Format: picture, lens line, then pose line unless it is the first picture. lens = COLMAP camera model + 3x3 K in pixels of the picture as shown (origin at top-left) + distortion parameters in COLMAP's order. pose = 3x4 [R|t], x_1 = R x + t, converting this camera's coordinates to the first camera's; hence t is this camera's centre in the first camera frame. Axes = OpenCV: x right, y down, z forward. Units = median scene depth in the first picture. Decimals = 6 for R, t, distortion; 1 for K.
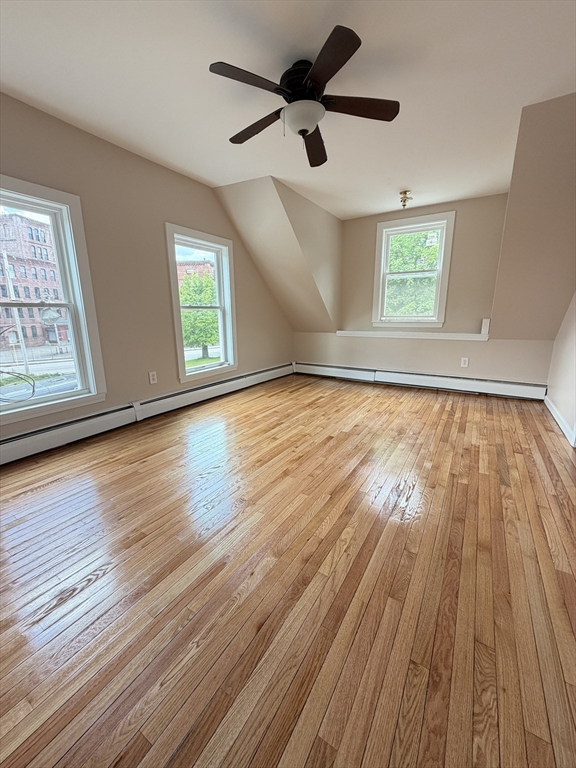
lens RADIAL K [[305.3, 0, 287.3], [0, 305.3, 381.7], [0, 0, 1]] dist [0.000293, -0.000254]
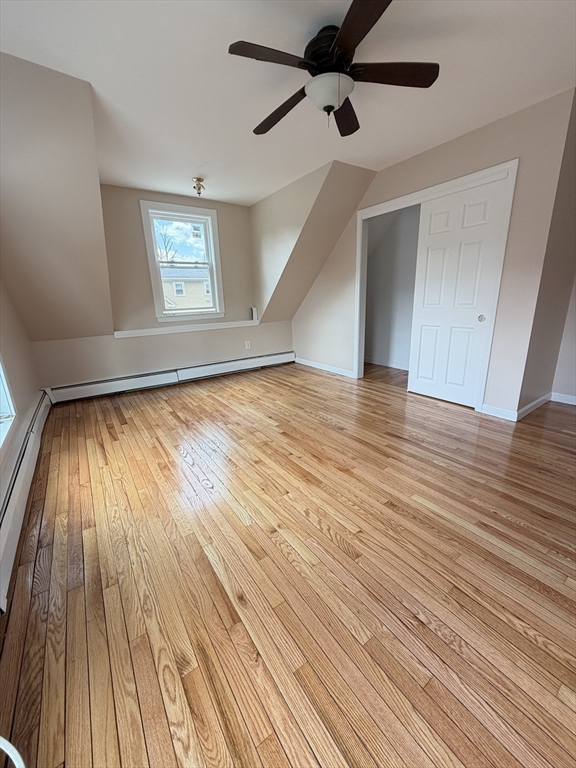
lens RADIAL K [[305.3, 0, 287.3], [0, 305.3, 381.7], [0, 0, 1]] dist [0.000293, -0.000254]
pose [[0.396547, -0.252022, 0.882743, -0.528744], [0.231828, 0.957904, 0.169338, -0.108490], [-0.888260, 0.137494, 0.438280, 0.424011]]
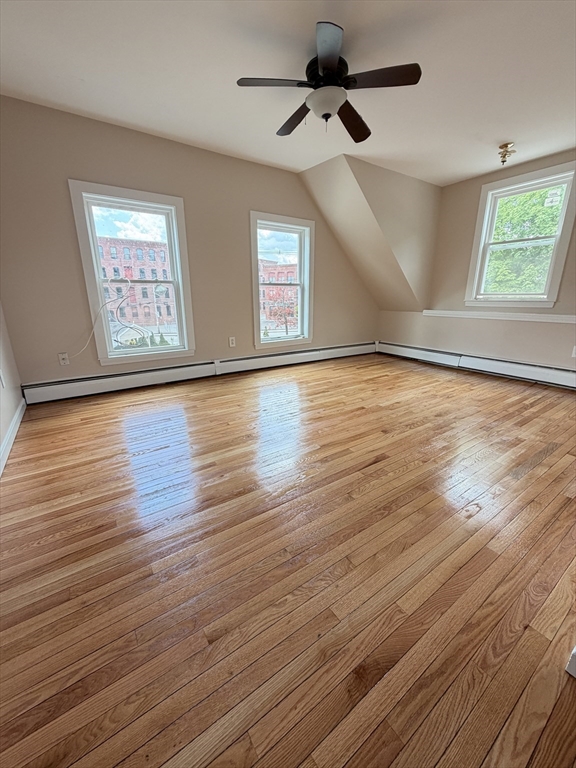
lens RADIAL K [[305.3, 0, 287.3], [0, 305.3, 381.7], [0, 0, 1]] dist [0.000293, -0.000254]
pose [[0.915770, 0.115050, -0.384874, 0.234983], [-0.093387, 0.992833, 0.074580, 0.030682], [0.390696, -0.032355, 0.919951, -0.047972]]
